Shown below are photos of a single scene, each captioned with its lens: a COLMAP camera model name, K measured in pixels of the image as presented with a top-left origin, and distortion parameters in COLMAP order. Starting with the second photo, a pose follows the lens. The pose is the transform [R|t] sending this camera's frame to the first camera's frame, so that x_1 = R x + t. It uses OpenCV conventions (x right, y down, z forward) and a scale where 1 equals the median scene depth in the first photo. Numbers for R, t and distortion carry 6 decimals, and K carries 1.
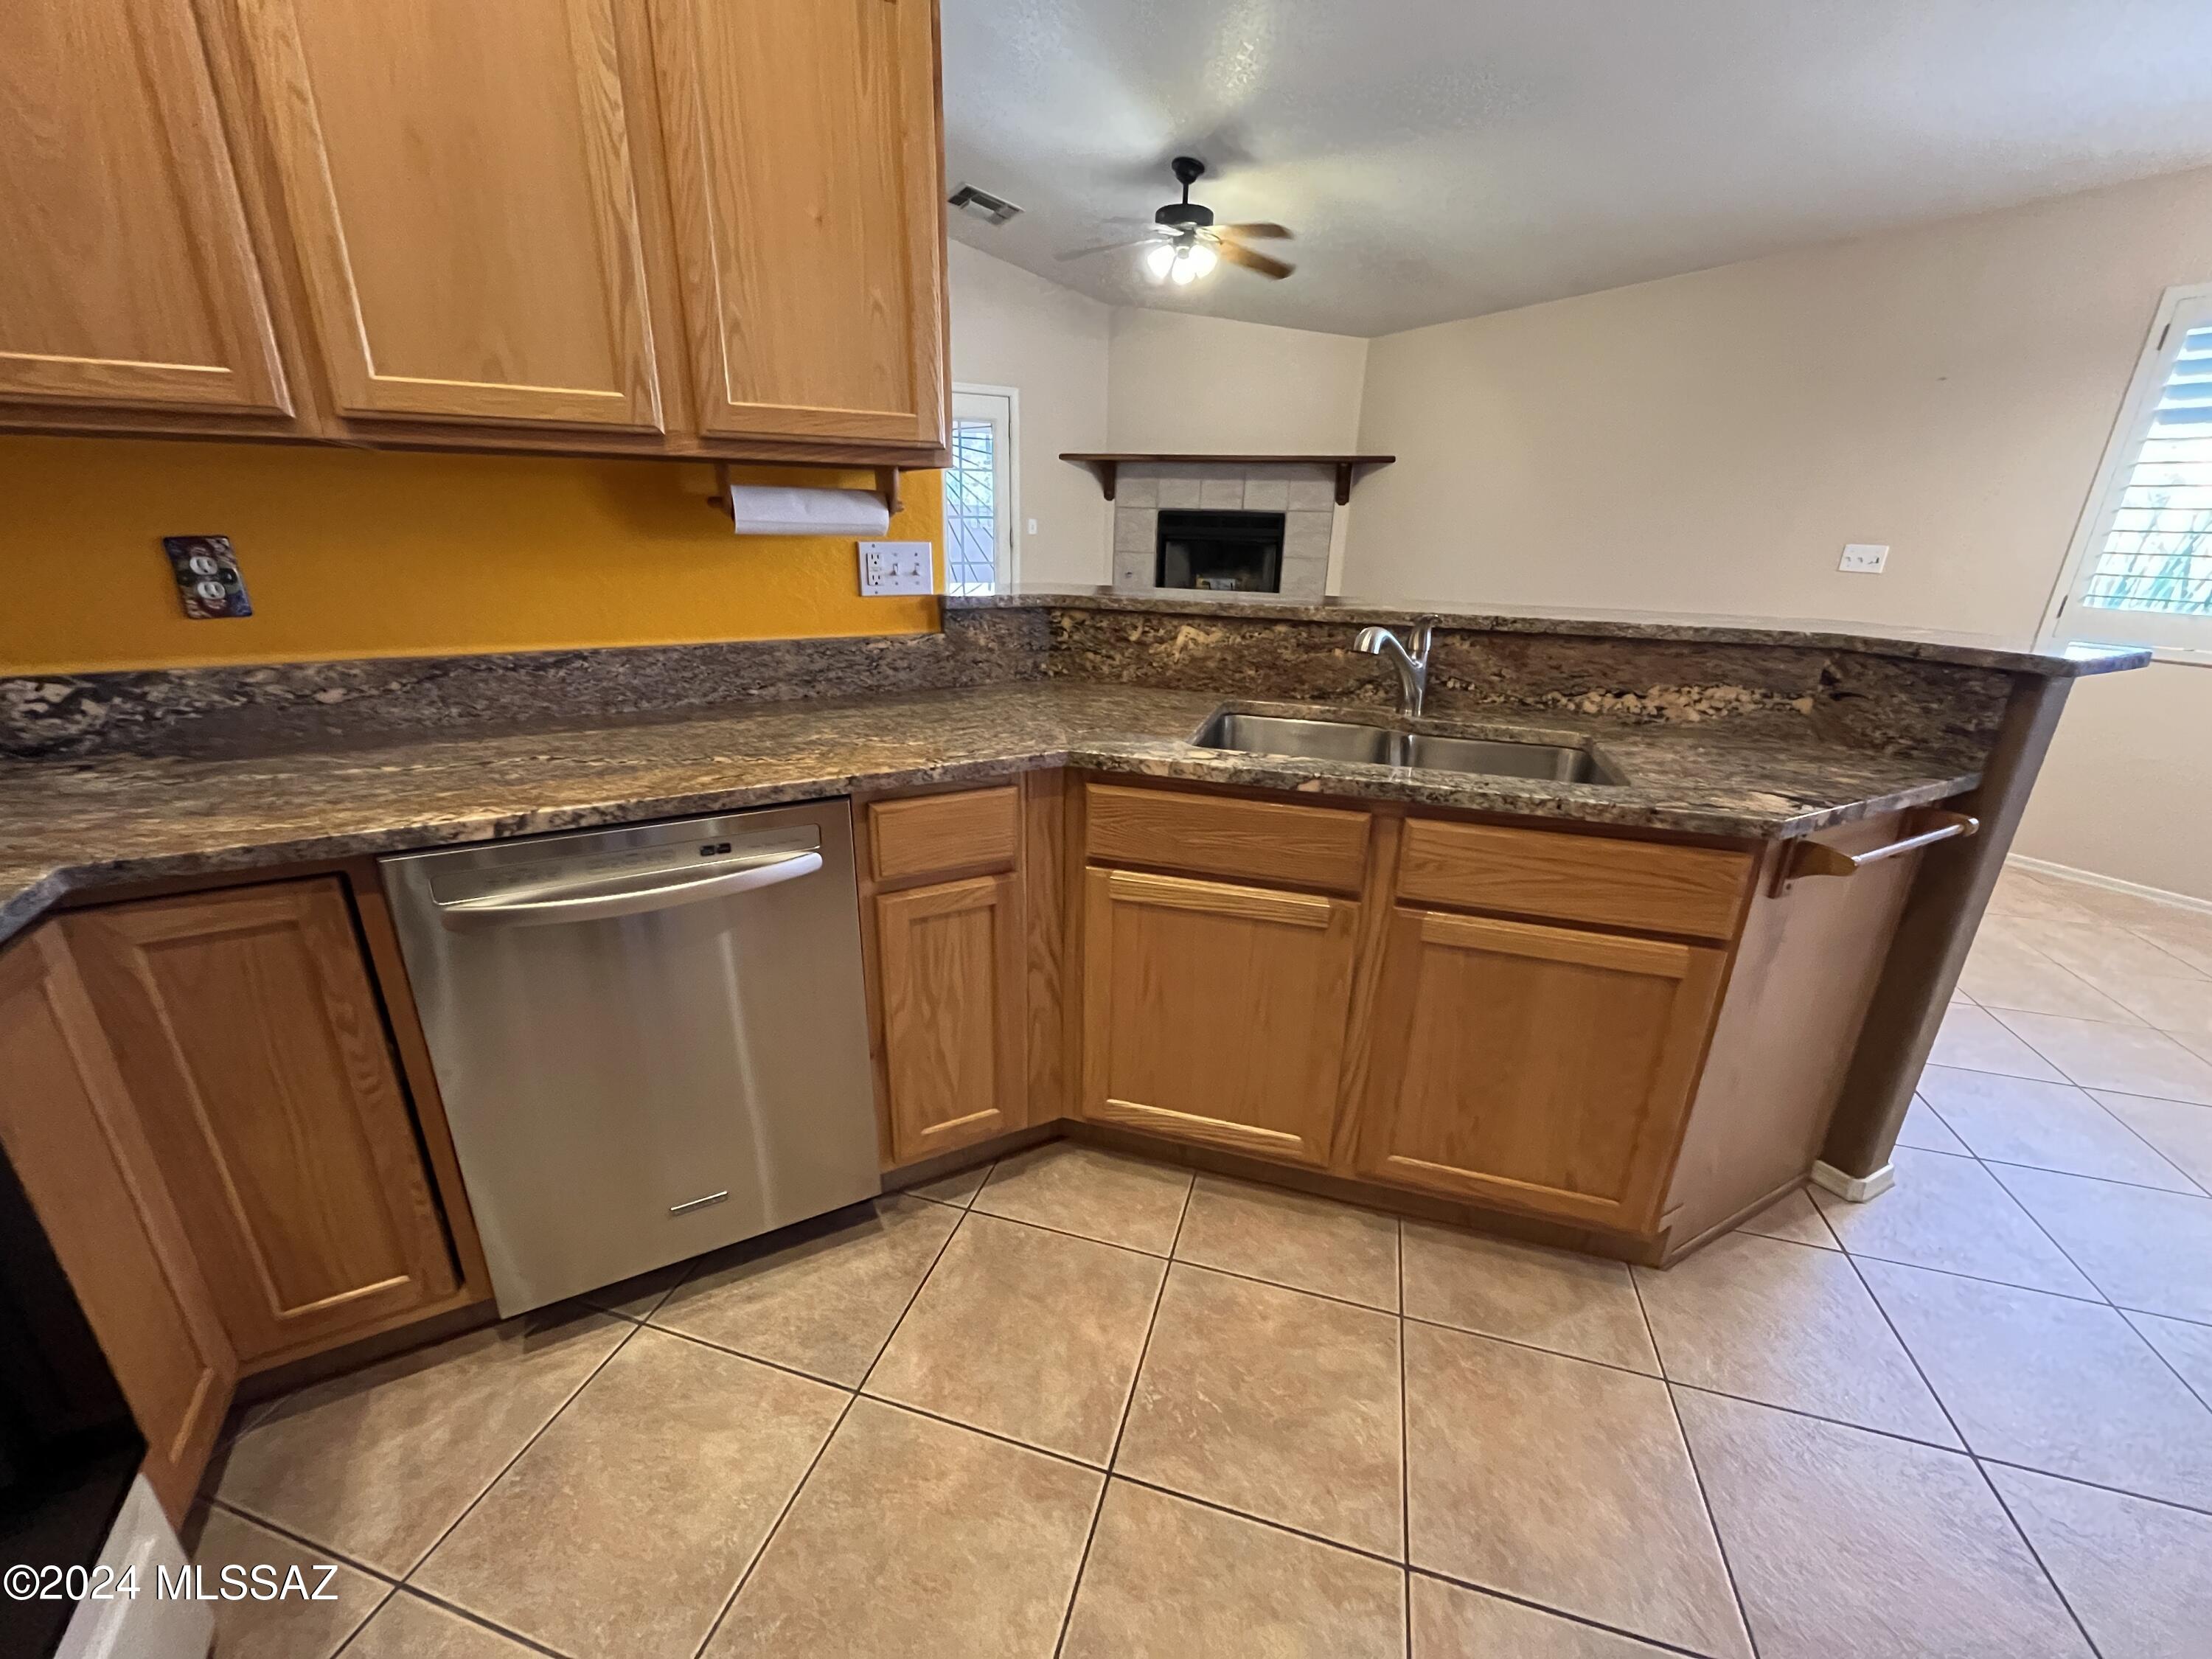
lens RADIAL K [[892.7, 0, 1100.4], [0, 892.7, 832.1], [0, 0, 1]] dist [-0.004415, 0.000522]
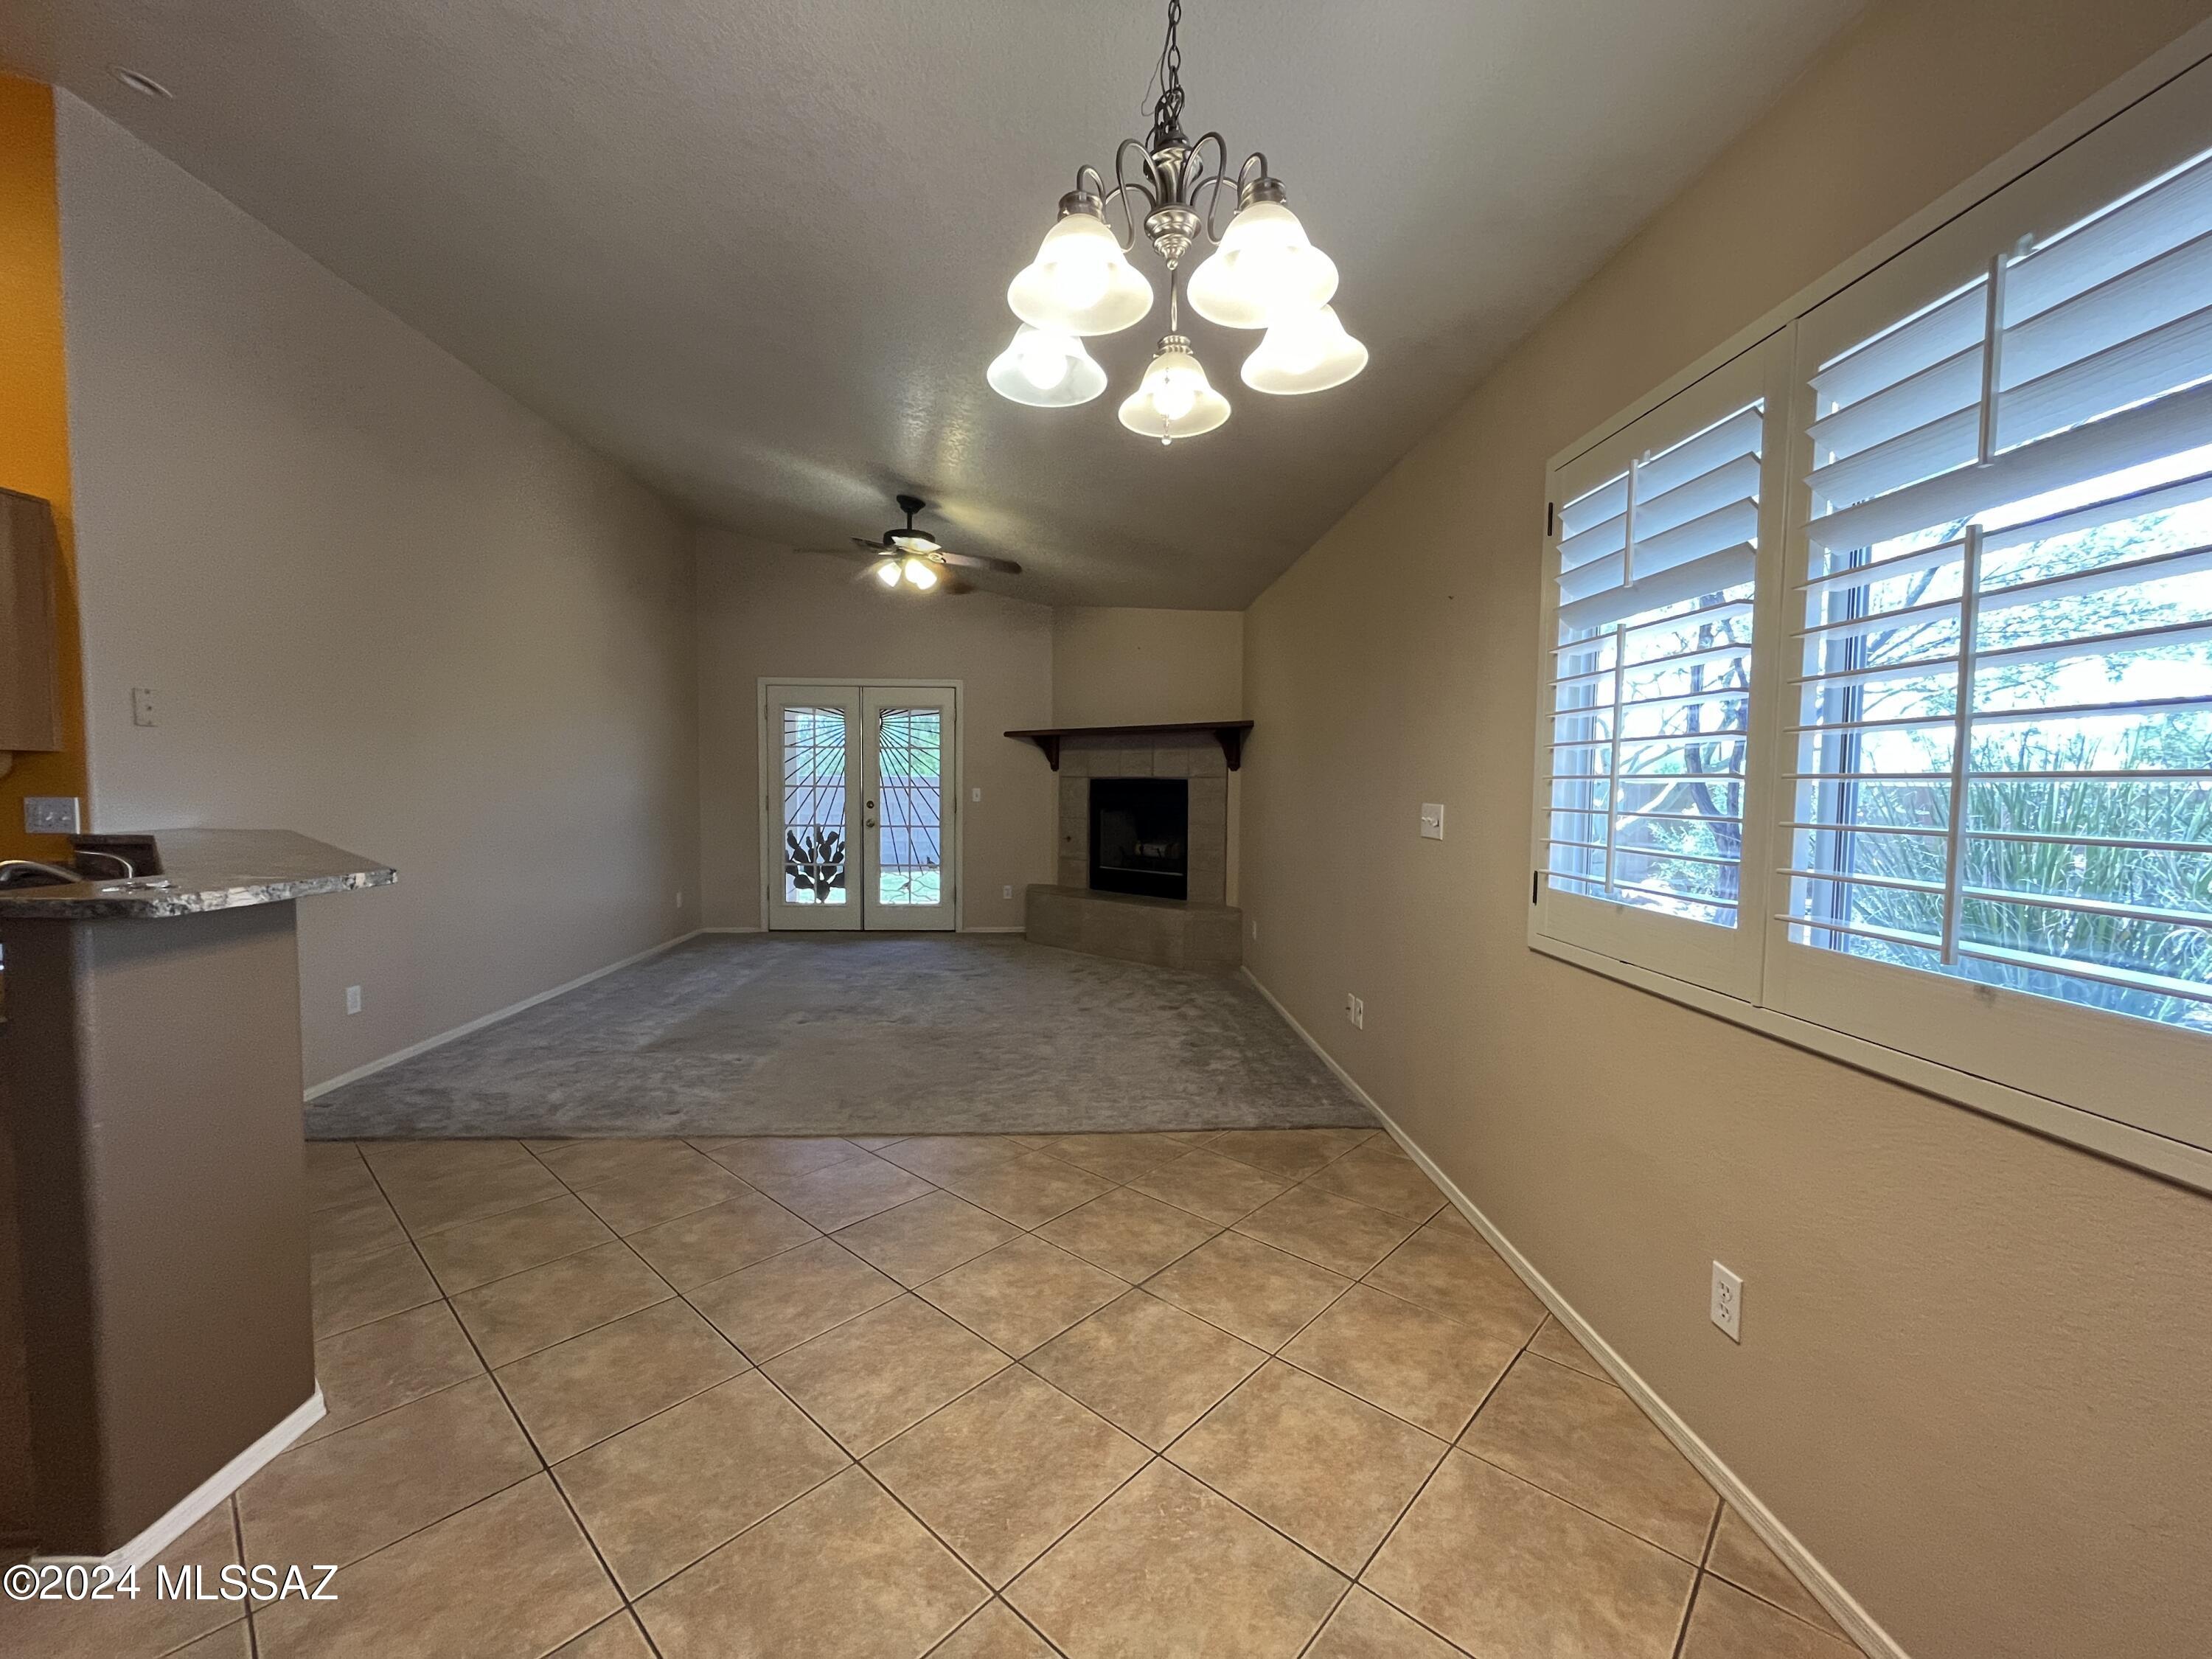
lens RADIAL K [[892.7, 0, 1100.0], [0, 892.7, 838.0], [0, 0, 1]] dist [-0.004415, 0.000522]
pose [[0.896717, 0.012383, -0.442431, 1.764091], [-0.137808, 0.957733, -0.252502, -0.125746], [0.420603, 0.287393, 0.860522, 0.466175]]
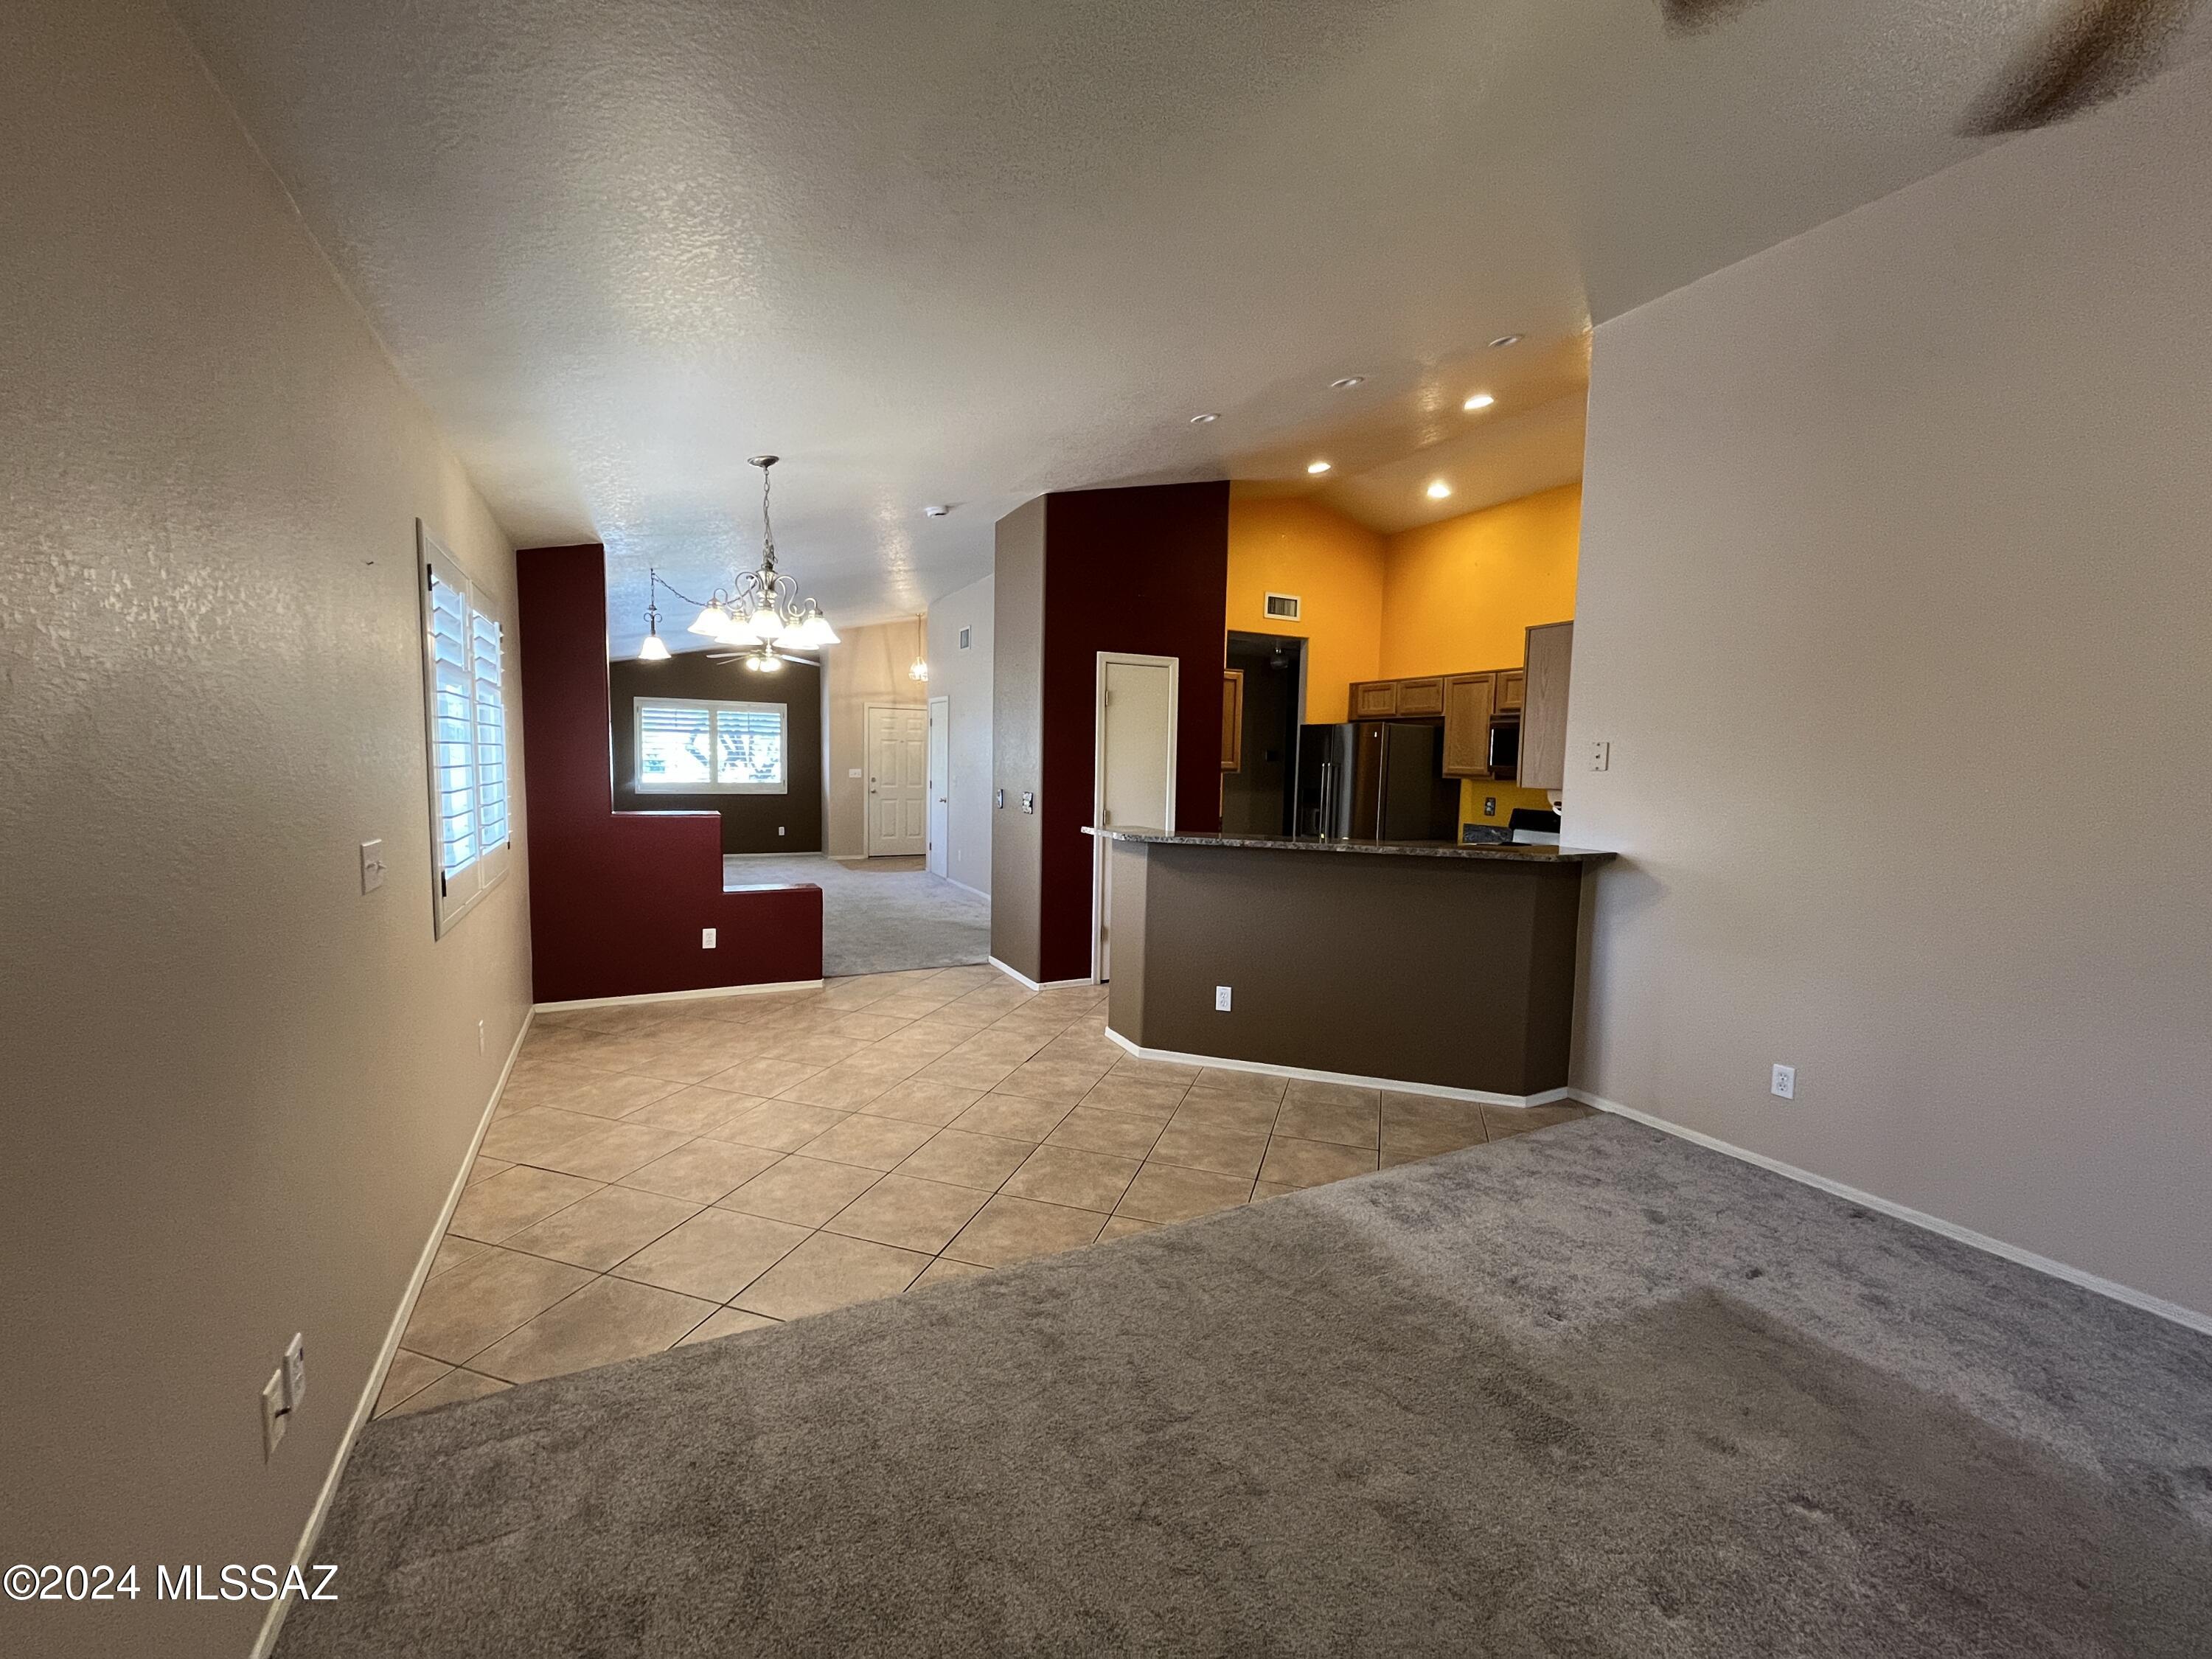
lens RADIAL K [[892.7, 0, 1104.2], [0, 892.7, 841.0], [0, 0, 1]] dist [-0.004415, 0.000522]
pose [[-0.998849, -0.044253, 0.018514, 0.774600], [-0.032224, 0.904893, 0.424417, -1.053220], [-0.035535, 0.423332, -0.905277, 2.745467]]
